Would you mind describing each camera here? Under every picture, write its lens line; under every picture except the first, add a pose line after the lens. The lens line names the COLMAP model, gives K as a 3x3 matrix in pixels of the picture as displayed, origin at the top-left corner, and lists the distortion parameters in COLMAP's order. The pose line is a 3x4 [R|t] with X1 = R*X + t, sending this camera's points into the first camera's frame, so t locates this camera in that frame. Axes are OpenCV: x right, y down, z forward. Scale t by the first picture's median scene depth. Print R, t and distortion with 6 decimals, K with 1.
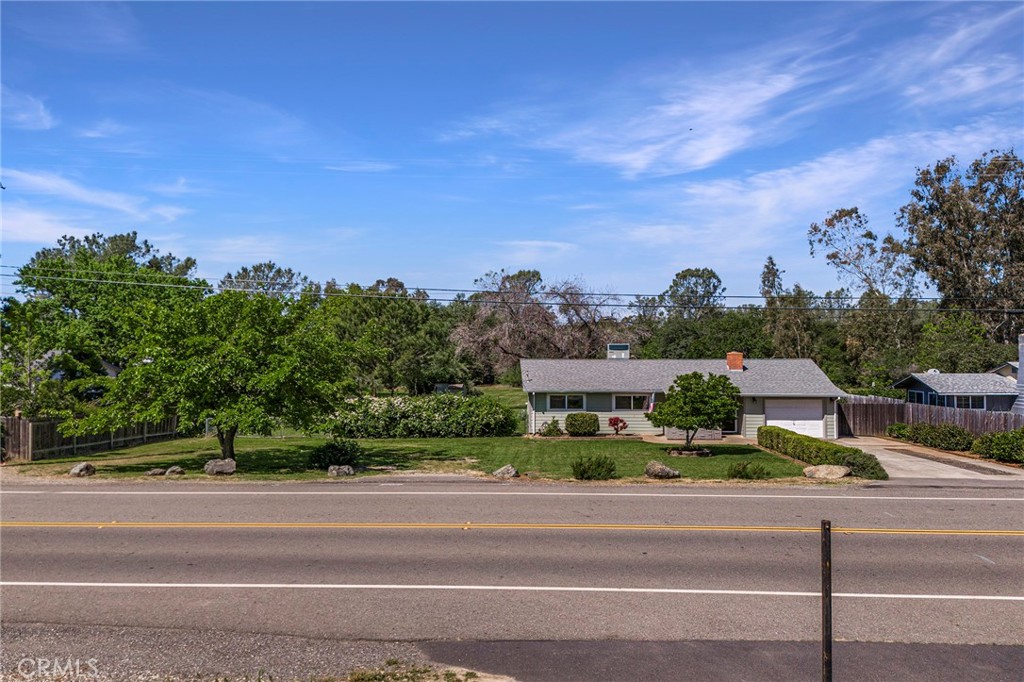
lens RADIAL K [[757.6, 0, 523.0], [0, 757.6, 334.3], [0, 0, 1]] dist [0.053605, -0.030710]
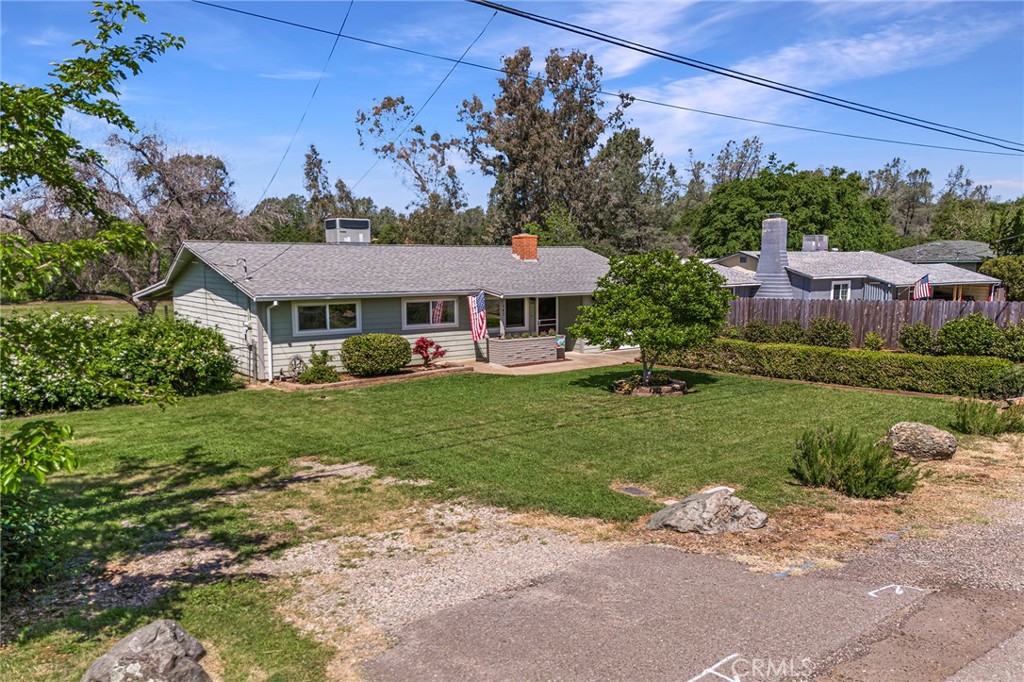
lens RADIAL K [[757.6, 0, 519.2], [0, 757.6, 346.8], [0, 0, 1]] dist [0.053605, -0.030710]
pose [[0.758784, -0.072781, 0.647263, -0.185673], [-0.010926, 0.992175, 0.124372, 0.040301], [-0.651250, -0.101443, 0.752052, 0.482431]]
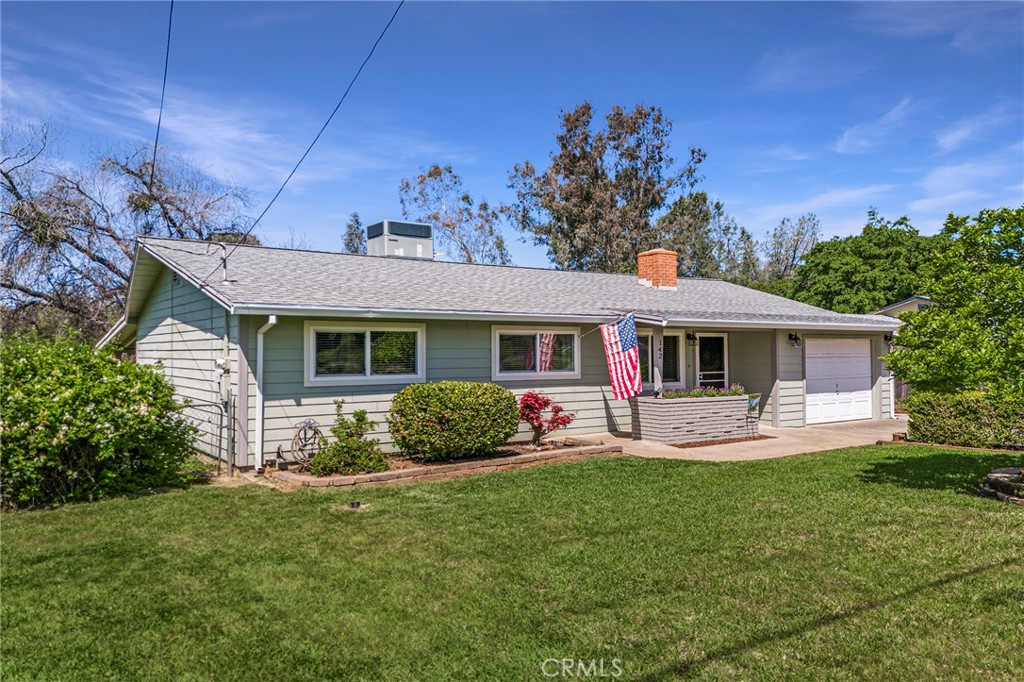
lens RADIAL K [[757.6, 0, 512.9], [0, 757.6, 316.1], [0, 0, 1]] dist [0.053605, -0.030710]
pose [[0.791082, 0.026467, 0.611138, -0.080568], [-0.007851, 0.999421, -0.033120, 0.081444], [-0.611660, 0.021402, 0.790831, 0.697699]]
